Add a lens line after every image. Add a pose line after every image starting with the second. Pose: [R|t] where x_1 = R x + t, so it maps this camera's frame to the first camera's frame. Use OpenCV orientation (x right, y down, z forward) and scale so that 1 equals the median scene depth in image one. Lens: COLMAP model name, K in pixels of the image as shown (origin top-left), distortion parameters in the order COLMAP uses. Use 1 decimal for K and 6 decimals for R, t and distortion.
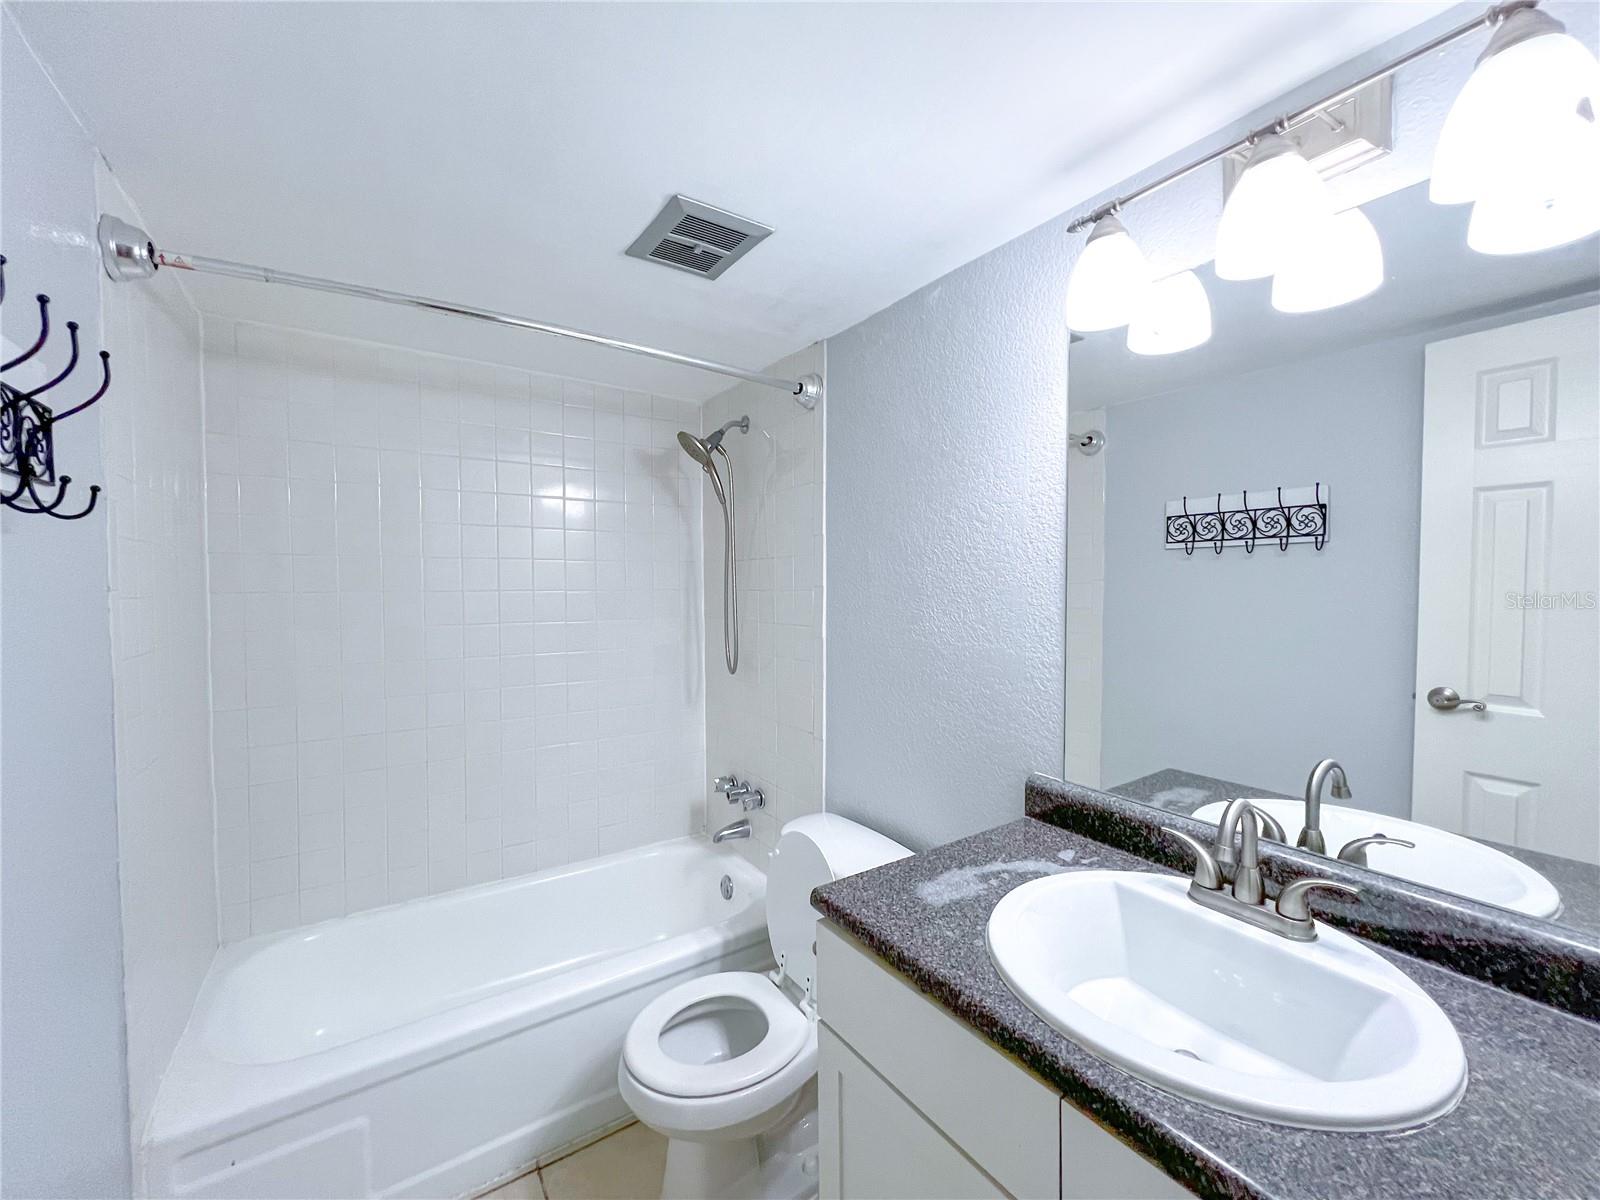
lens RADIAL K [[640.2, 0, 797.2], [0, 640.2, 599.3], [0, 0, 1]] dist [-0.002365, -0.000444]
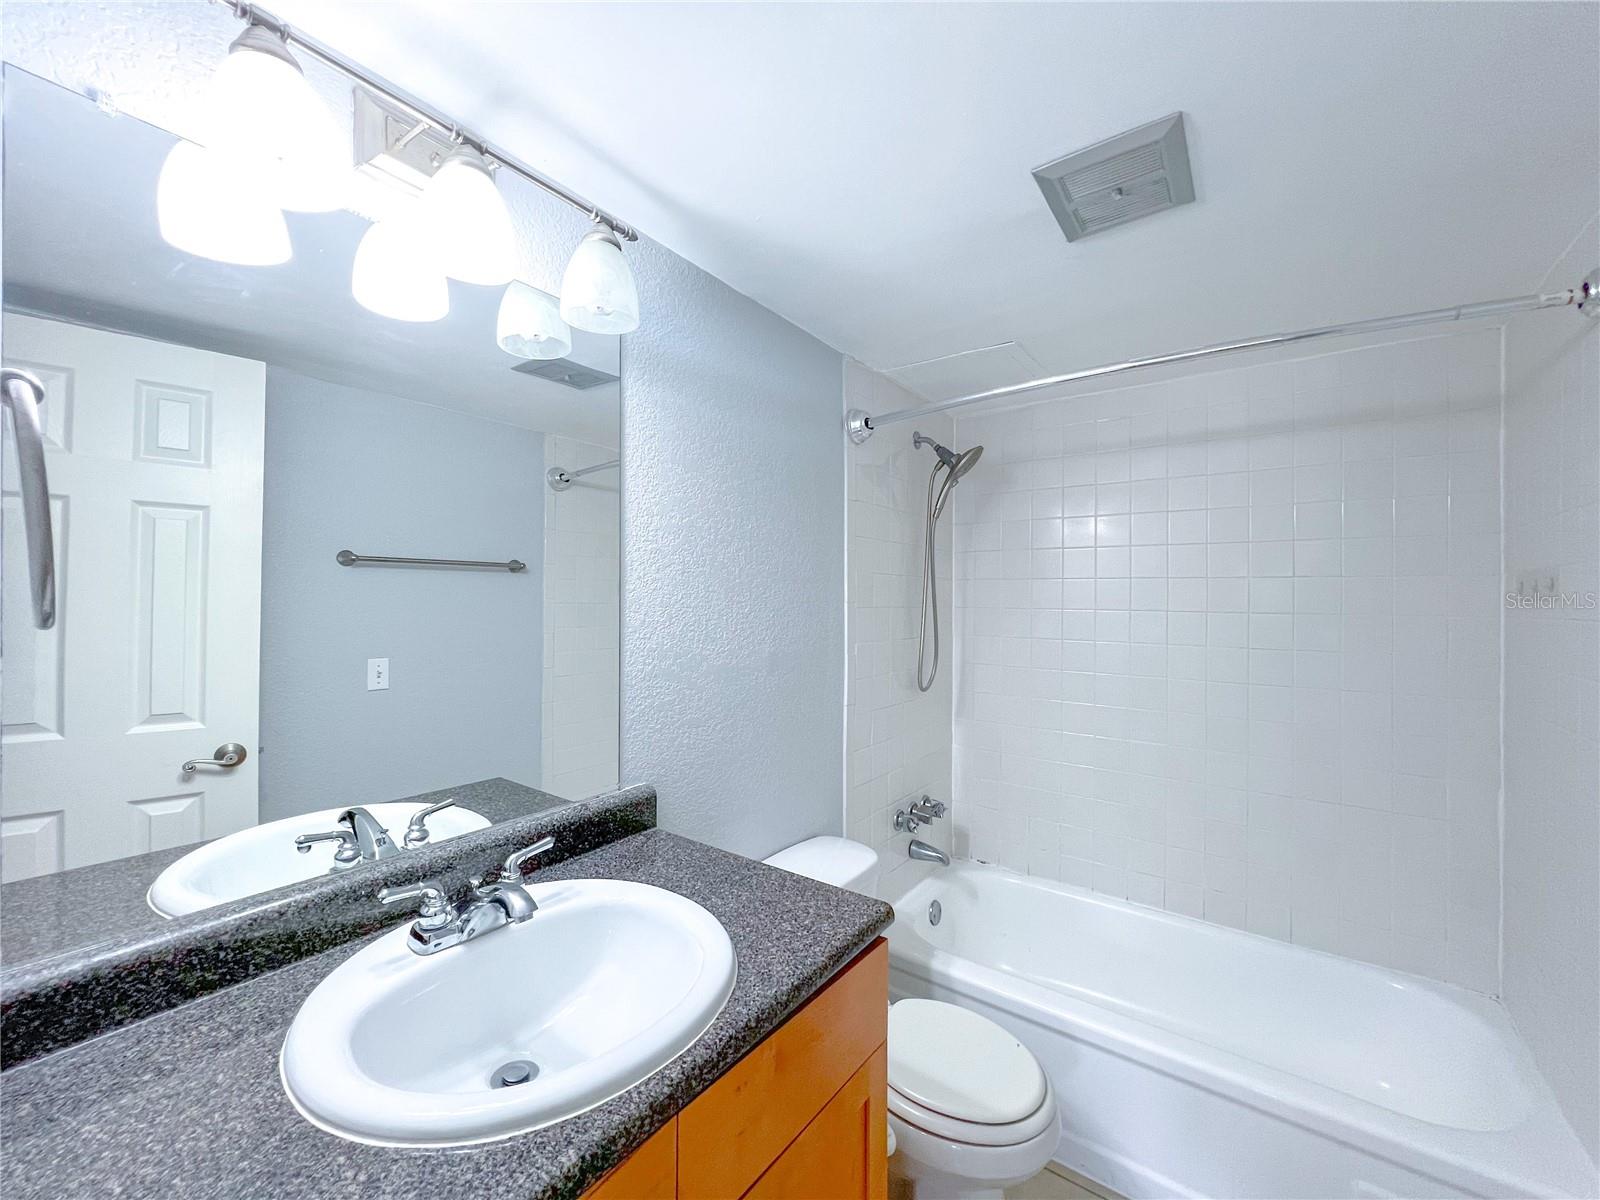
lens RADIAL K [[640.2, 0, 797.2], [0, 640.2, 599.3], [0, 0, 1]] dist [-0.002365, -0.000444]
pose [[-0.322656, 0.014944, 0.946398, -0.181392], [0.025824, 0.999642, -0.006981, 0.010345], [-0.946164, 0.022187, -0.322927, 0.397733]]
